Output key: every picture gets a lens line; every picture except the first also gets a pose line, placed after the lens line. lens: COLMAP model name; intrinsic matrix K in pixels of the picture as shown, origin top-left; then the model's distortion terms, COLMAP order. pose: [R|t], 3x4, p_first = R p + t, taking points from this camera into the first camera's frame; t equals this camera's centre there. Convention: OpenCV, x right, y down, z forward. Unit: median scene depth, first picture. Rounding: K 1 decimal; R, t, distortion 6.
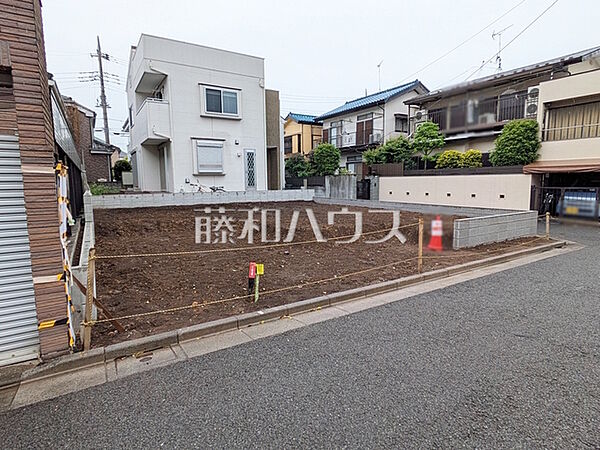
lens RADIAL K [[328.4, 0, 300.0], [0, 328.4, 225.0], [0, 0, 1]] dist [-0.019371, 0.000219]
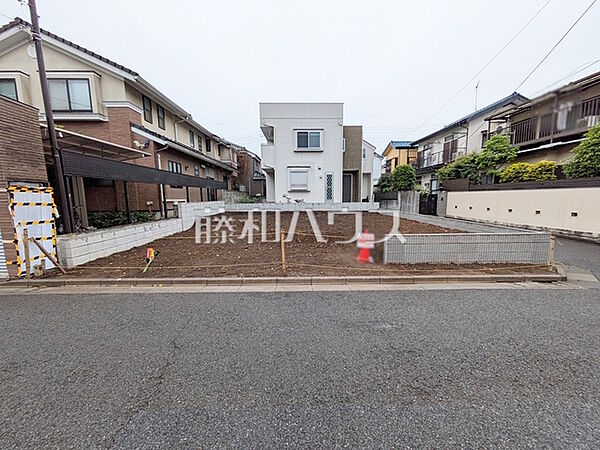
lens RADIAL K [[235.8, 0, 300.0], [0, 235.8, 225.0], [0, 0, 1]] dist [0.001350, 0.000427]
pose [[0.859429, 0.065999, -0.506977, 0.255948], [-0.070101, 0.997479, 0.011019, -0.014527], [0.506426, 0.026070, 0.861889, 0.098091]]
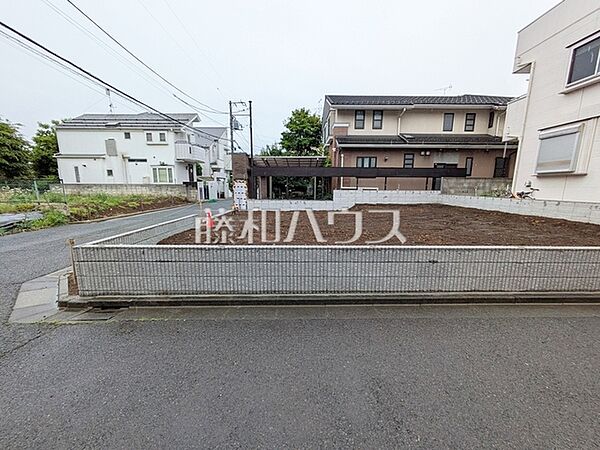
lens RADIAL K [[235.8, 0, 300.0], [0, 235.8, 225.0], [0, 0, 1]] dist [0.001350, 0.000427]
pose [[-0.527844, 0.144058, -0.837035, 0.441903], [-0.115074, 0.964294, 0.238527, -0.102496], [0.841510, 0.222226, -0.492420, 0.763285]]
